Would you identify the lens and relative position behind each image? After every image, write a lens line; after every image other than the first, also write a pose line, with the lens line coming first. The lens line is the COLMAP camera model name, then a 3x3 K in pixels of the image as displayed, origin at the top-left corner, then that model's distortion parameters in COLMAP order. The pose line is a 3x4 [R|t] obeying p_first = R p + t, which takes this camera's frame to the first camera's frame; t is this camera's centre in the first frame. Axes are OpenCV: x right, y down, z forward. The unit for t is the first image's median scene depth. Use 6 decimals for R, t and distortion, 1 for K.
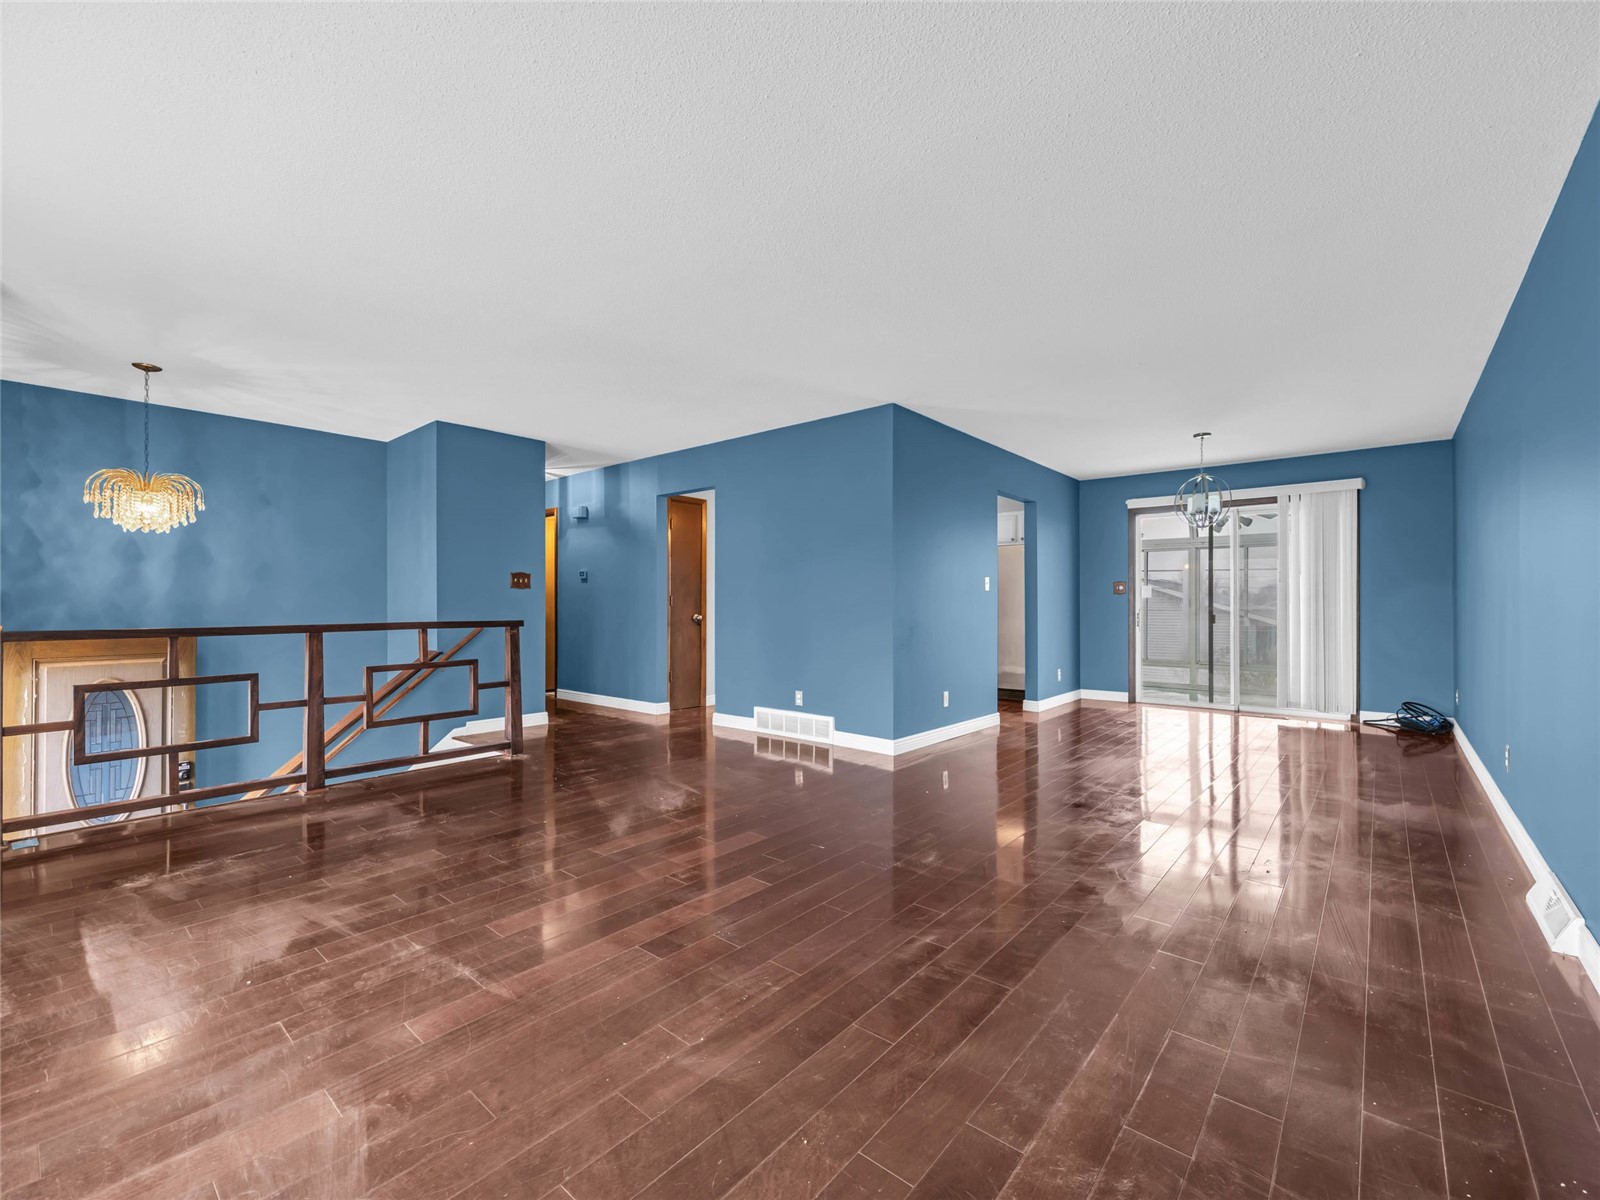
lens RADIAL K [[683.9, 0, 805.8], [0, 683.9, 595.4], [0, 0, 1]] dist [-0.002305, -0.000365]
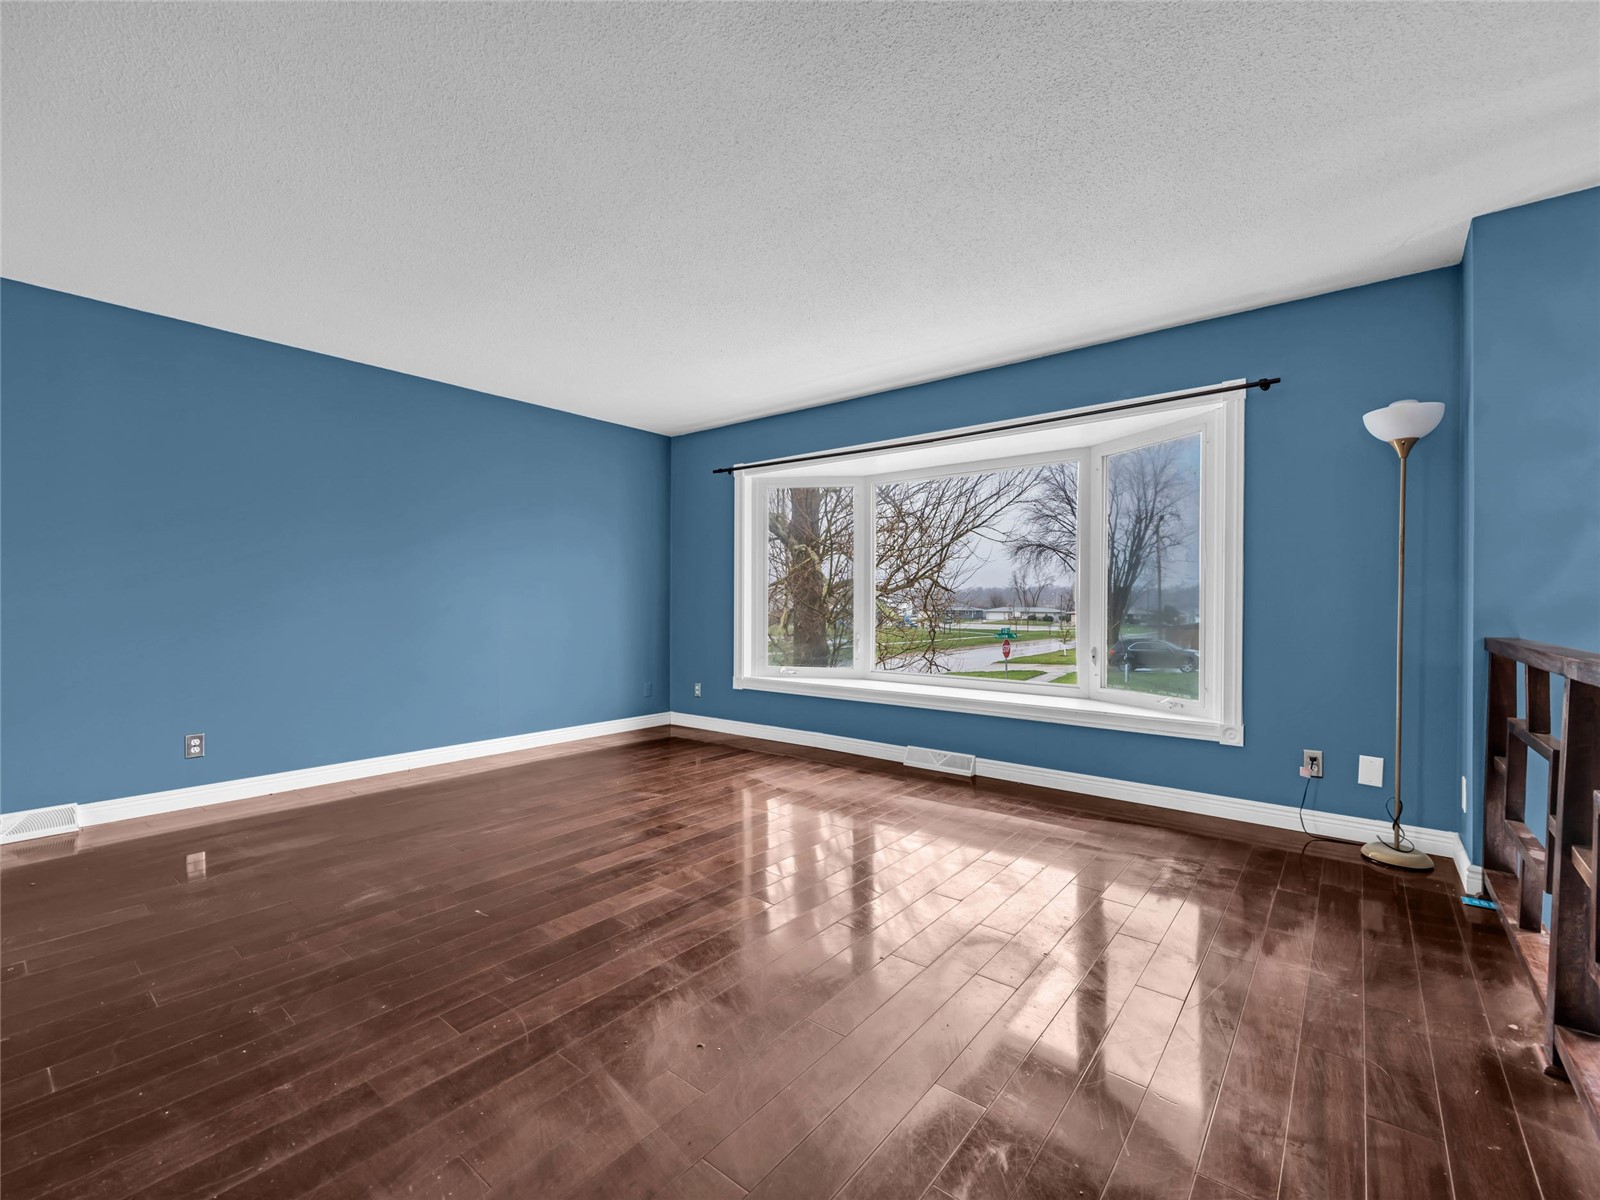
lens RADIAL K [[693.2, 0, 802.4], [0, 693.2, 601.8], [0, 0, 1]] dist [-0.002200, -0.000139]
pose [[-0.999819, -0.006466, -0.017866, -0.154278], [-0.006306, 0.999939, -0.009020, 0.010824], [0.017923, -0.008906, -0.999800, 0.837921]]
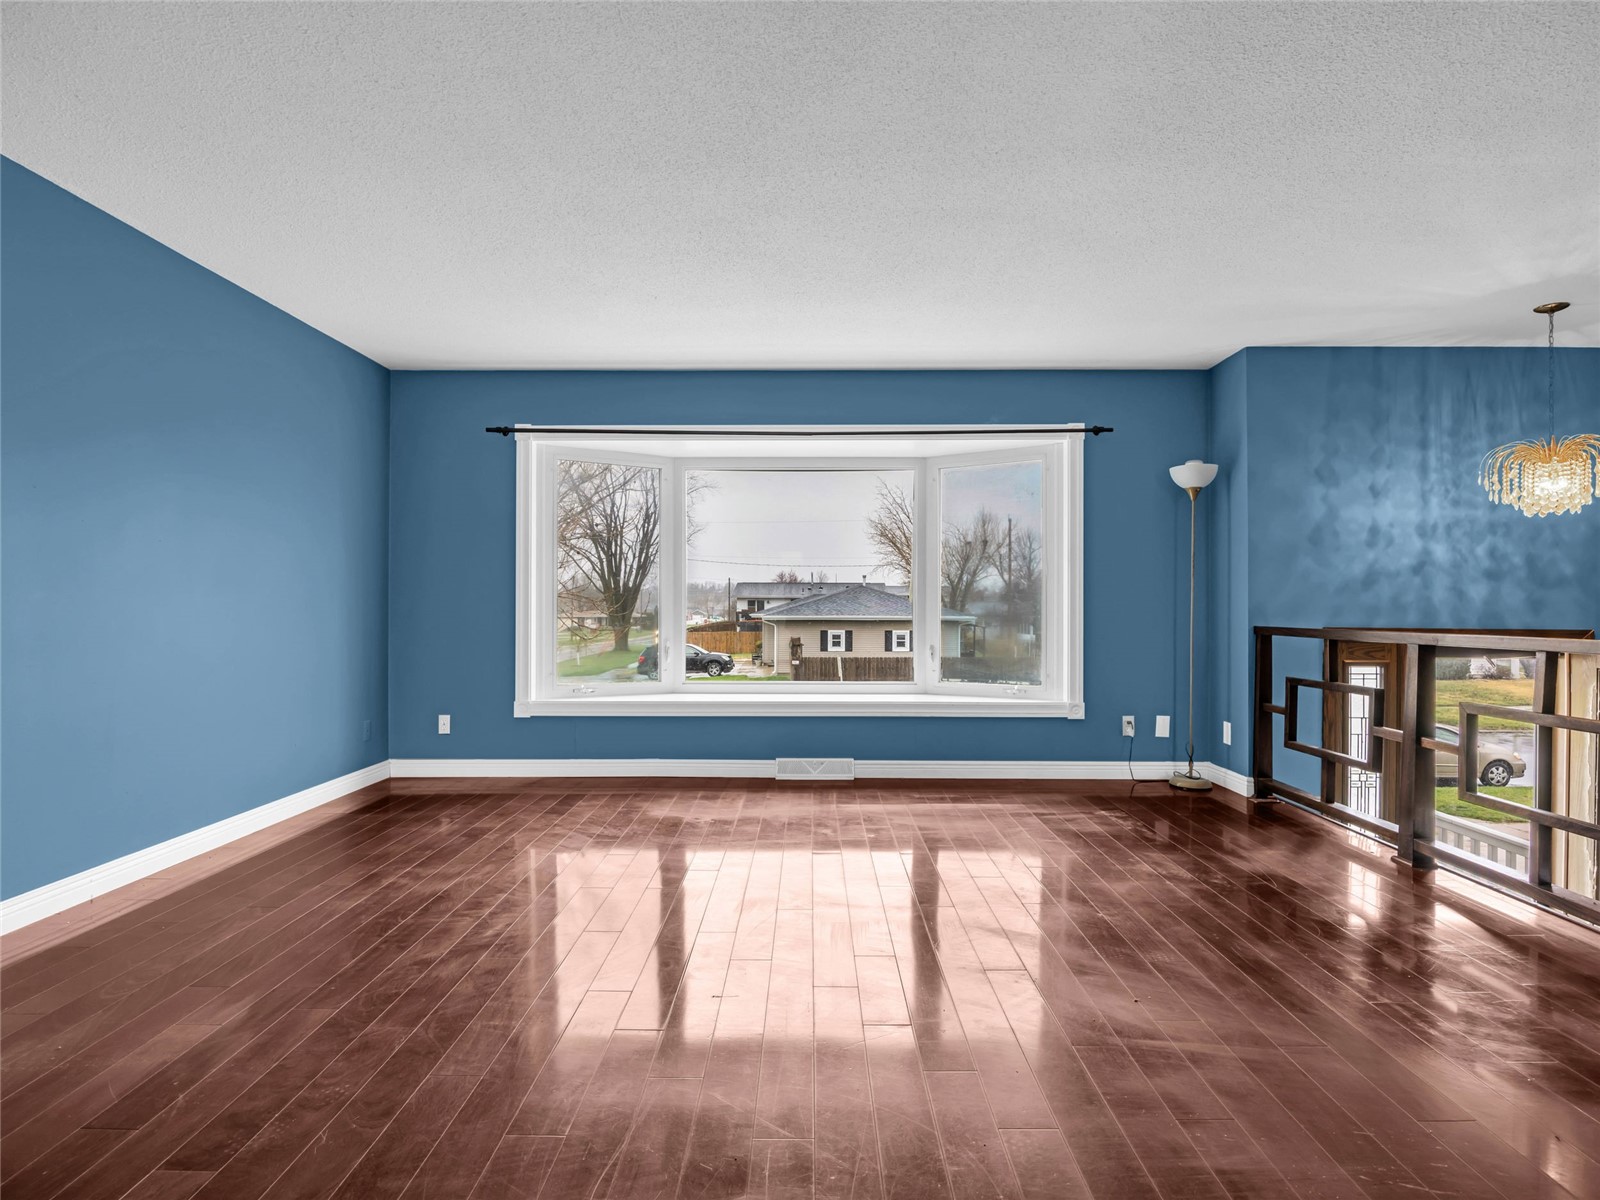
lens RADIAL K [[834.5, 0, 800.0], [0, 834.5, 600.0], [0, 0, 1]] dist [-0.007076, -0.002625]
pose [[-0.774691, -0.006859, -0.632303, 0.205115], [0.002212, 0.999906, -0.013557, 0.011467], [0.632337, -0.011901, -0.774602, 0.760301]]
